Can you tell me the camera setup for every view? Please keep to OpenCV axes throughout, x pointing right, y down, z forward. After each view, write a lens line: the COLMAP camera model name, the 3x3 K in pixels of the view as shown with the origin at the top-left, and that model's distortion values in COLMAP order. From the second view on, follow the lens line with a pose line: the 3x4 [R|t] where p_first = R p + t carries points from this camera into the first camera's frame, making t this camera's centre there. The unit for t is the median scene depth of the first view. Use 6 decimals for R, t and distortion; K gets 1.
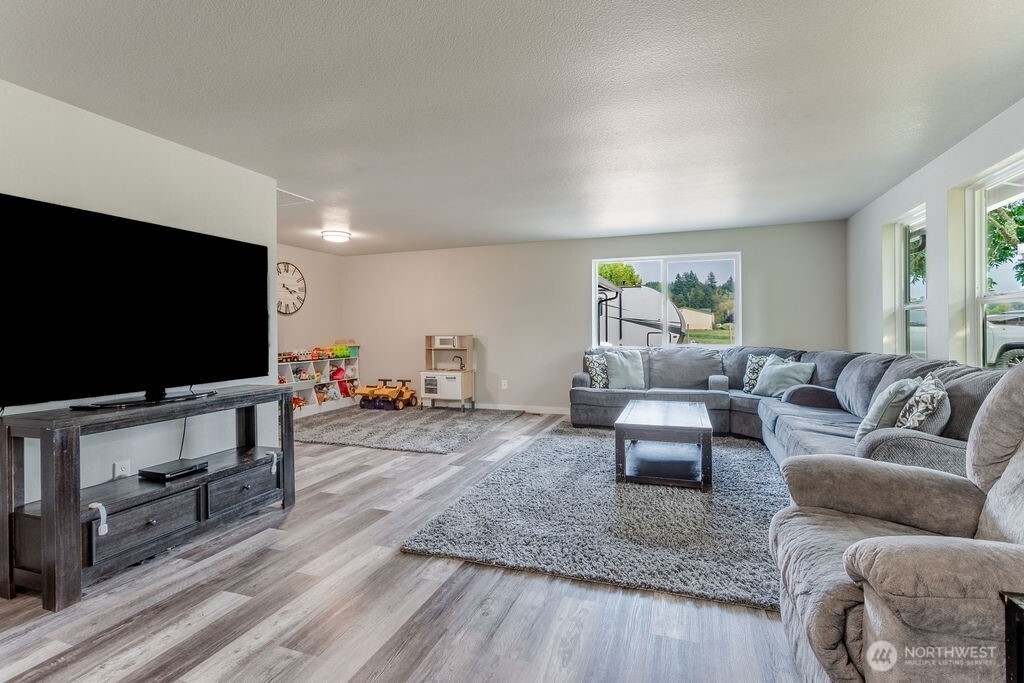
lens RADIAL K [[481.5, 0, 519.6], [0, 481.5, 334.7], [0, 0, 1]] dist [-0.000436, -0.000043]
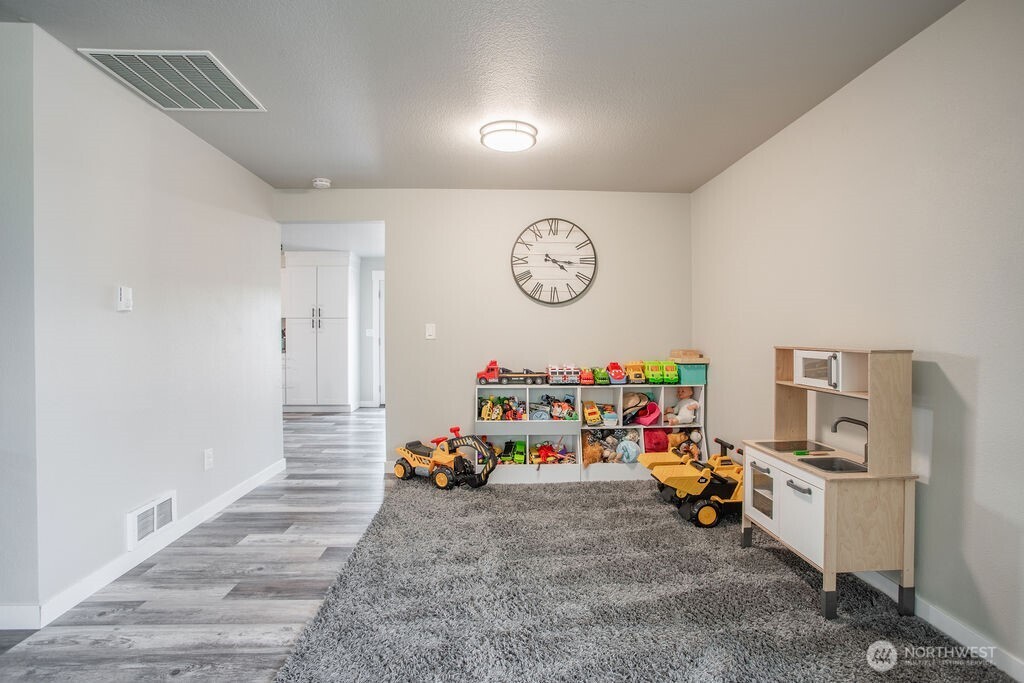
lens RADIAL K [[513.1, 0, 512.9], [0, 513.1, 338.6], [0, 0, 1]] dist [-0.003503, -0.000532]
pose [[0.377609, 0.019361, -0.925763, 0.088345], [-0.009447, 0.999810, 0.017057, -0.009577], [0.925917, 0.002305, 0.377720, 0.678403]]
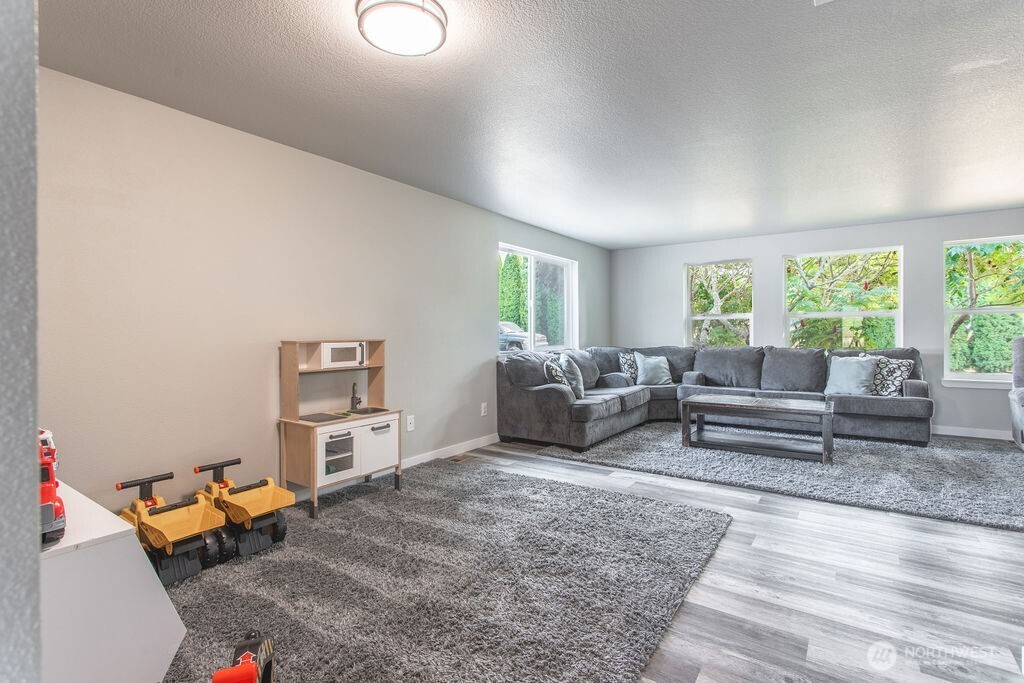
lens RADIAL K [[481.5, 0, 519.6], [0, 481.5, 334.7], [0, 0, 1]] dist [-0.000436, -0.000043]
pose [[0.247829, 0.005400, 0.968789, -0.562719], [0.010045, 0.999916, -0.008143, 0.000814], [-0.968752, 0.011750, 0.247754, 0.713946]]
